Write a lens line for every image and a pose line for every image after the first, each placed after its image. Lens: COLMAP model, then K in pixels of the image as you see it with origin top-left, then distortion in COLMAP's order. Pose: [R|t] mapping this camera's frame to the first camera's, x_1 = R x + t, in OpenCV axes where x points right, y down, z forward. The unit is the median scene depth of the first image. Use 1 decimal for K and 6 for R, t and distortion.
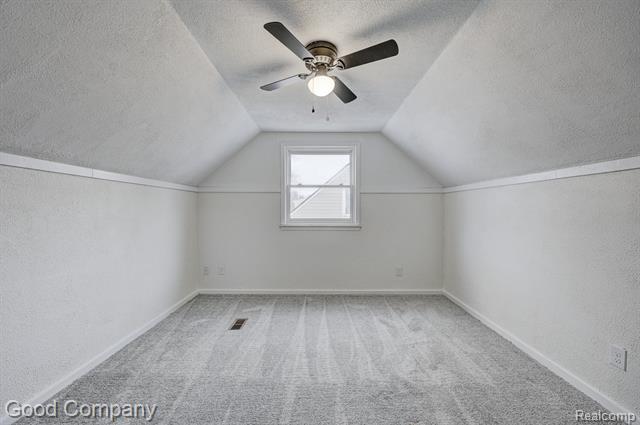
lens RADIAL K [[261.6, 0, 320.0], [0, 261.6, 212.5], [0, 0, 1]] dist [0.001365, 0.000091]
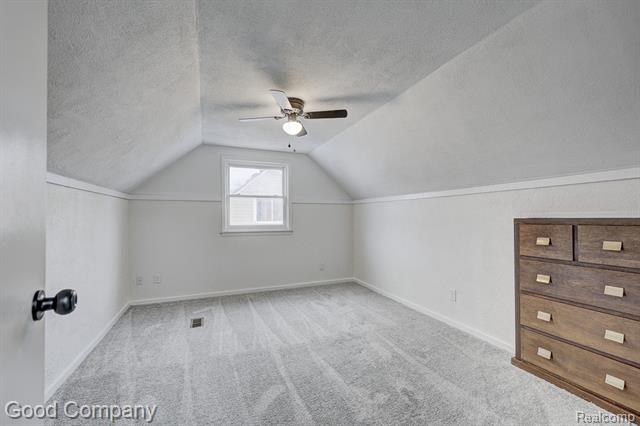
lens RADIAL K [[270.1, 0, 315.9], [0, 270.1, 213.8], [0, 0, 1]] dist [-0.000155, -0.000079]
pose [[0.923504, -0.000307, 0.383589, -0.225957], [0.008066, 0.999794, -0.018620, -0.001476], [-0.383505, 0.020290, 0.923316, -0.187712]]
